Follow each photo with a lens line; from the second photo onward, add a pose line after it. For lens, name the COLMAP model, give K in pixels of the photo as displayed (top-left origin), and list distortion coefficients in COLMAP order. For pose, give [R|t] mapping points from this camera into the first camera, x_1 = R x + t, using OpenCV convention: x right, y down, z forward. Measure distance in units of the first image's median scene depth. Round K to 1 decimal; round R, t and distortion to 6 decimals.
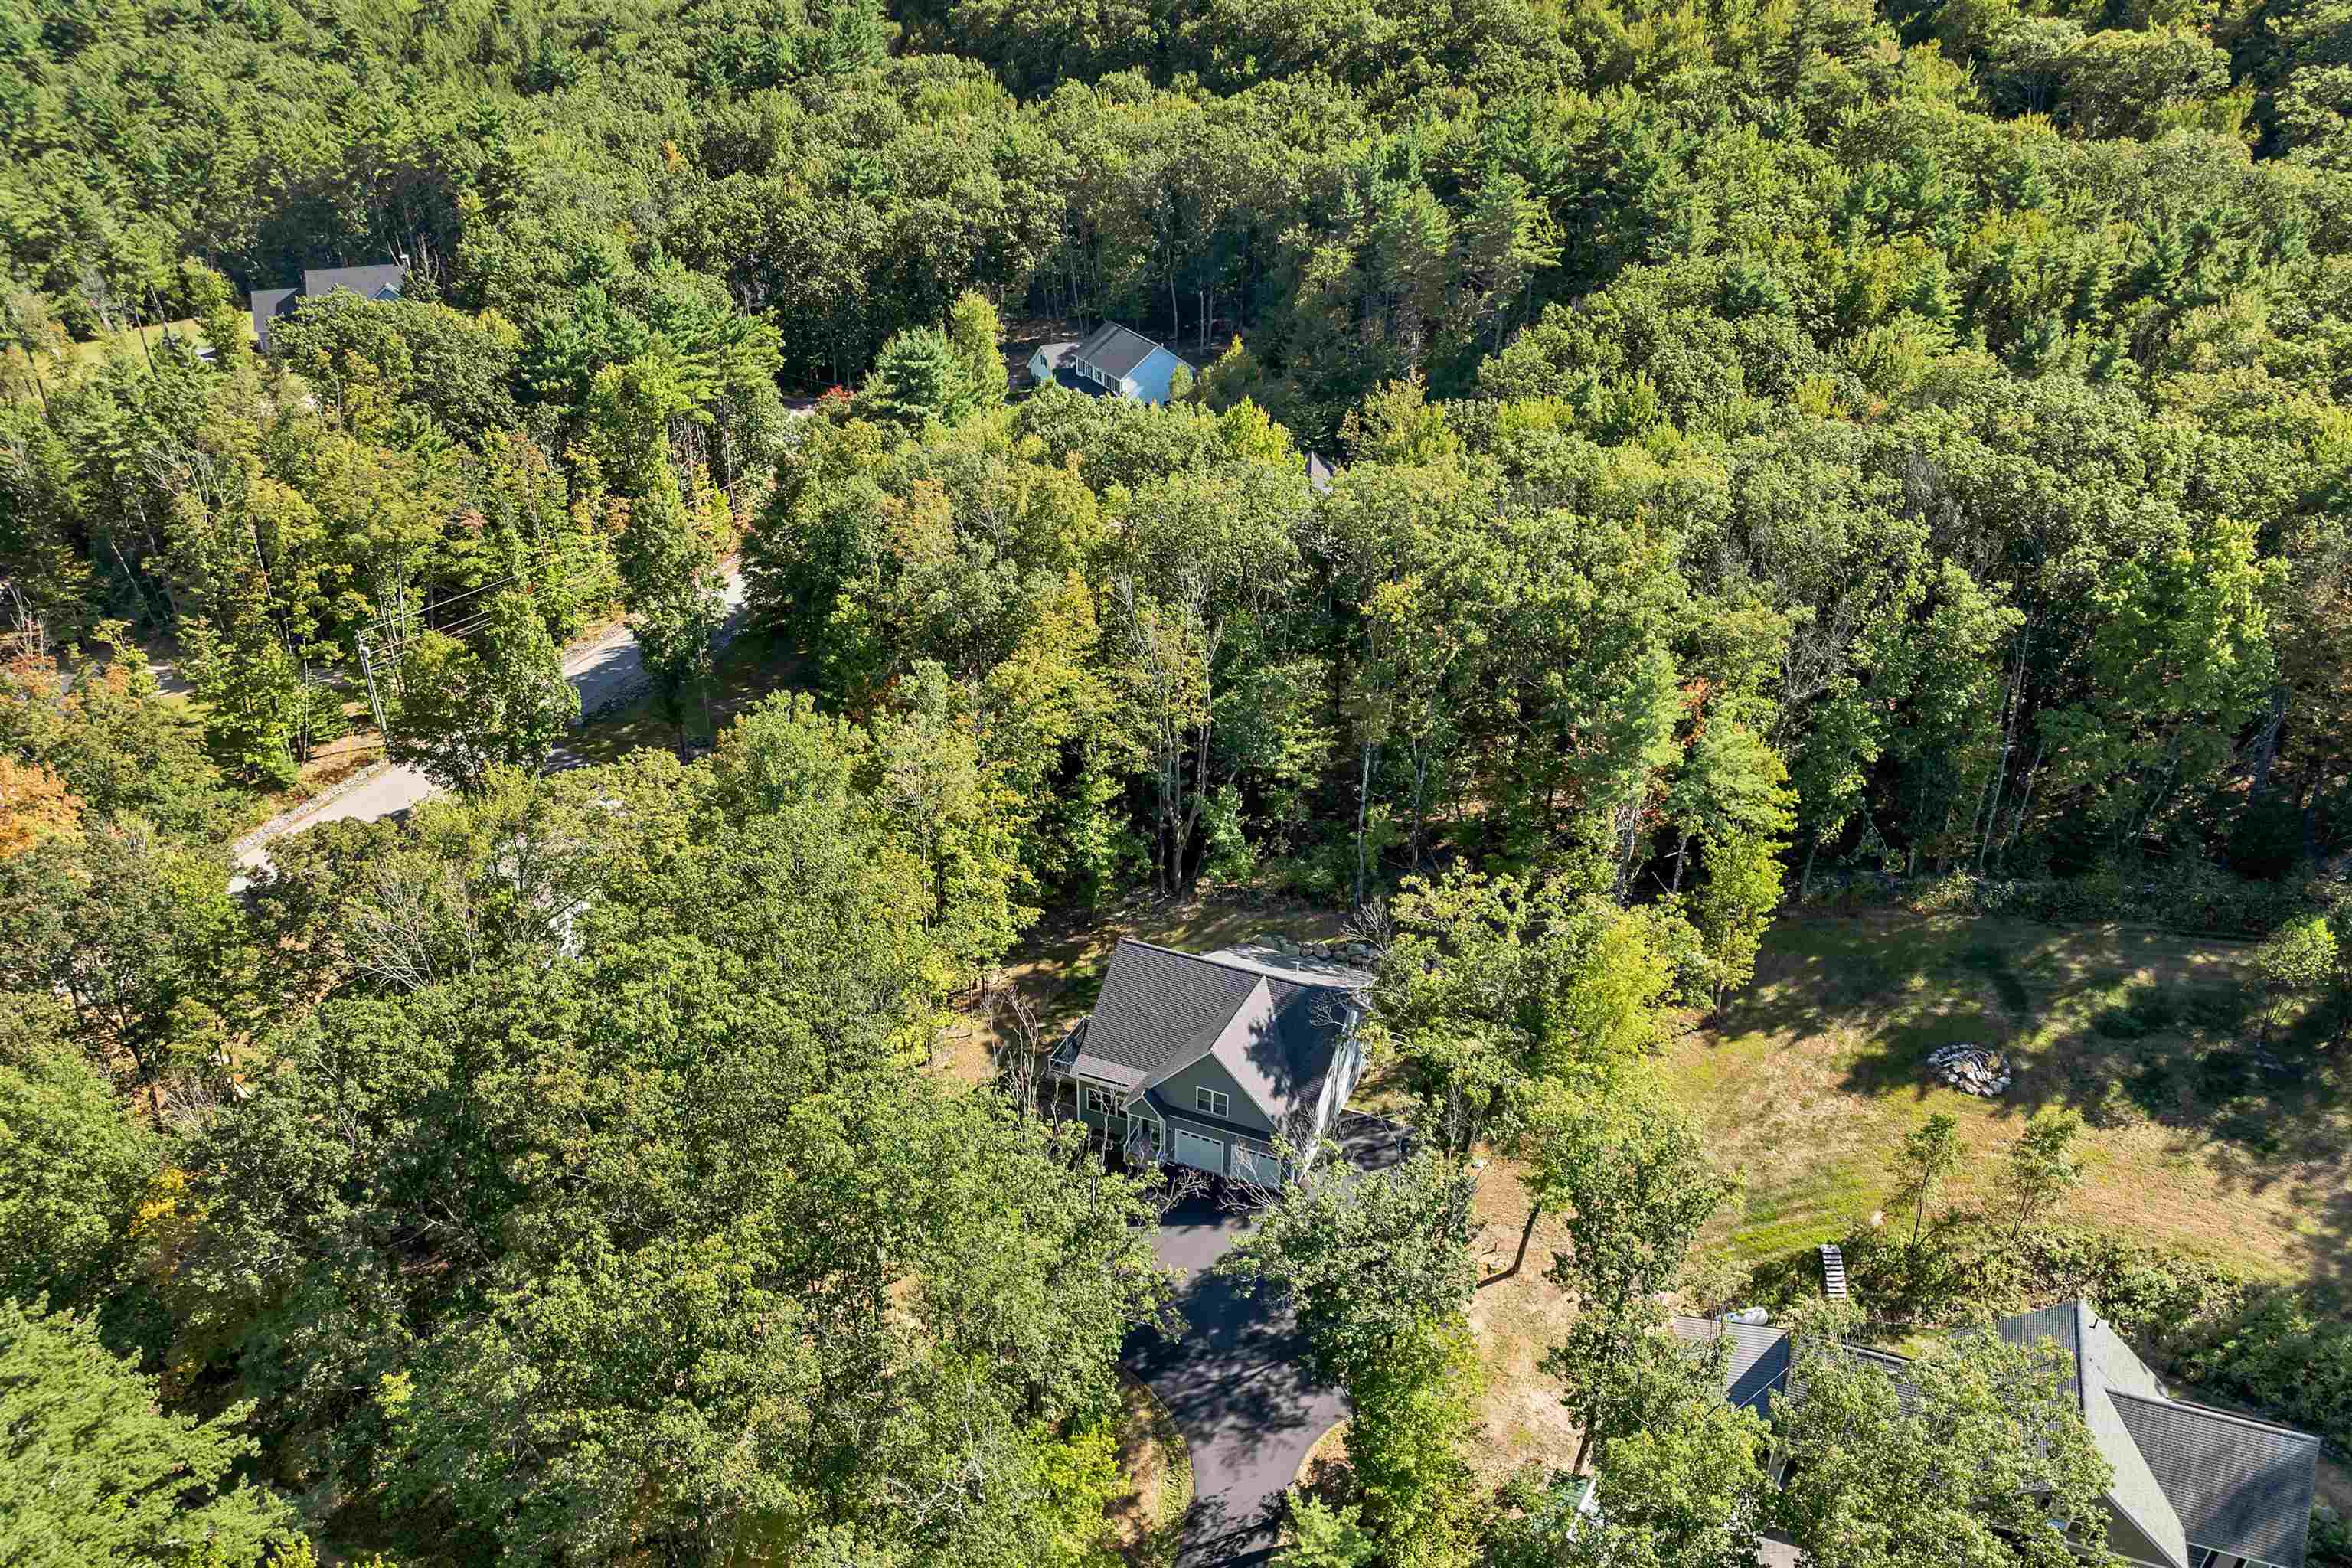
lens RADIAL K [[1737.3, 0, 1122.3], [0, 1737.3, 1032.3], [0, 0, 1]] dist [-0.033830, -0.001789]
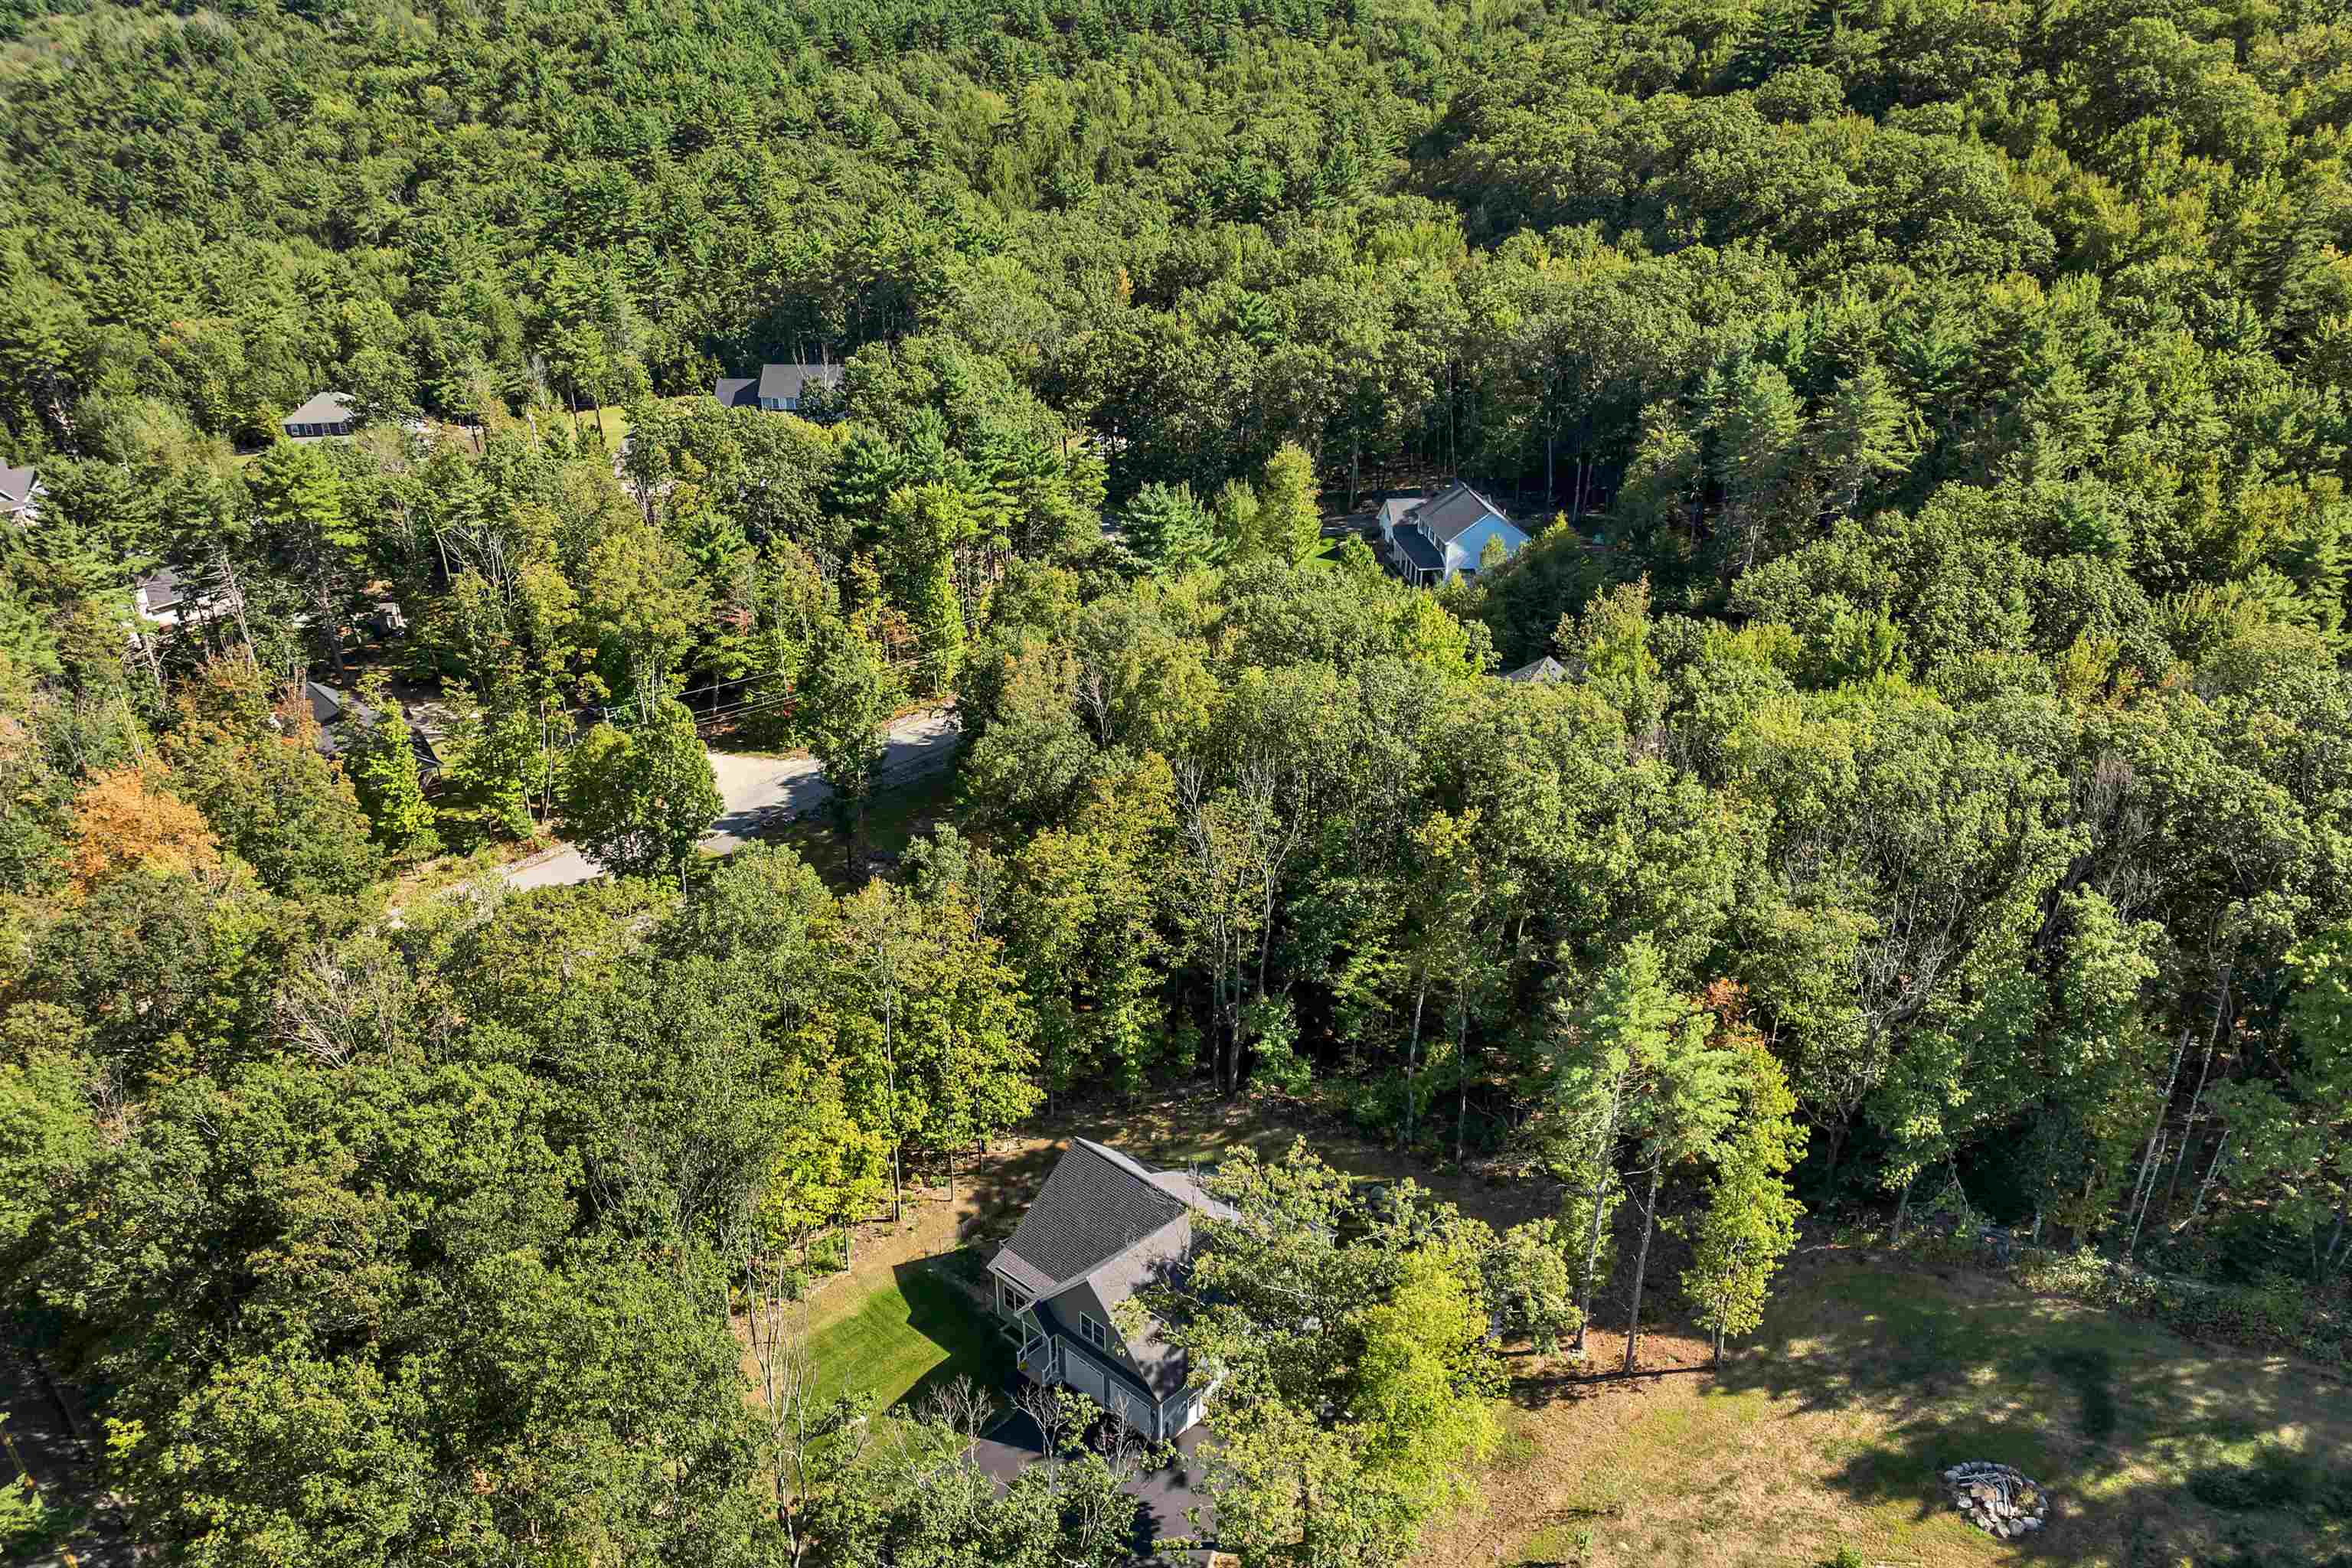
lens RADIAL K [[1750.2, 0, 1146.2], [0, 1750.2, 1025.3], [0, 0, 1]] dist [-0.029637, 0.002635]
pose [[0.940409, 0.178520, -0.289416, 0.266238], [-0.194827, 0.980429, -0.028301, -0.083359], [0.278700, 0.083000, 0.956785, 0.068346]]
